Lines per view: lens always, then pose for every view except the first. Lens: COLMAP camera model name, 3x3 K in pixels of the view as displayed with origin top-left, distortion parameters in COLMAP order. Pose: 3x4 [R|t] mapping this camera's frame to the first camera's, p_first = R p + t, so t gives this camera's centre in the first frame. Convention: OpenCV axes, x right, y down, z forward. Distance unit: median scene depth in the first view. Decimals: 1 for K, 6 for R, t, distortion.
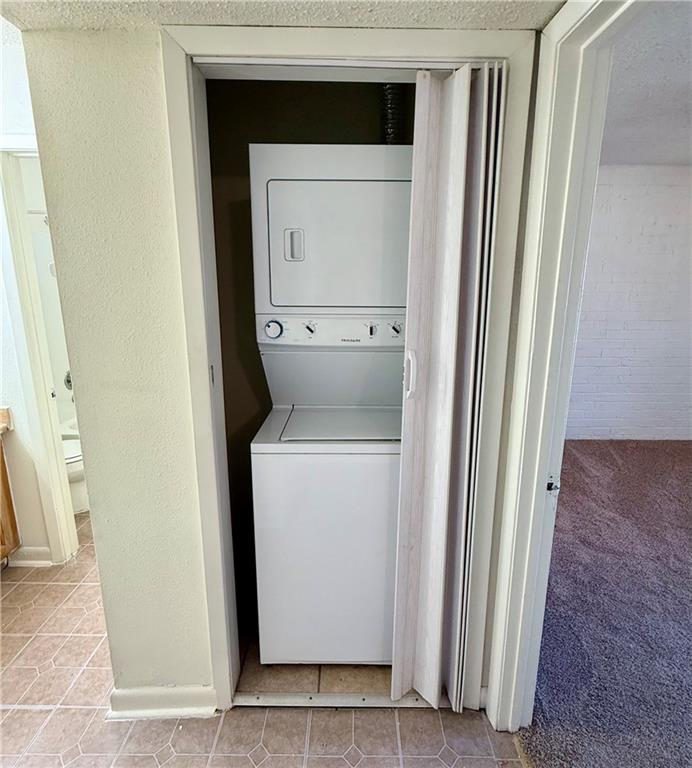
lens RADIAL K [[411.0, 0, 347.9], [0, 411.0, 372.5], [0, 0, 1]] dist [0.000163, -0.000060]
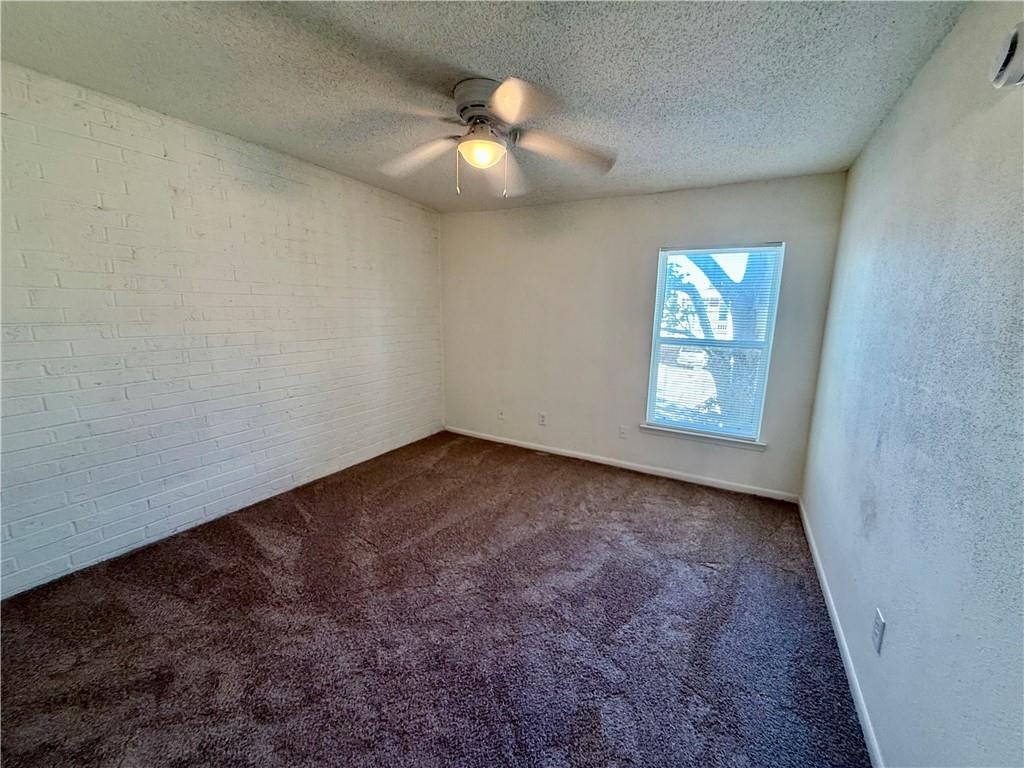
lens RADIAL K [[409.2, 0, 509.0], [0, 409.2, 384.5], [0, 0, 1]] dist [0.001649, -0.000308]
pose [[0.500211, -0.152712, 0.852331, 0.203257], [0.164001, 0.983218, 0.079915, -0.035102], [-0.850231, 0.099809, 0.516861, 0.213145]]
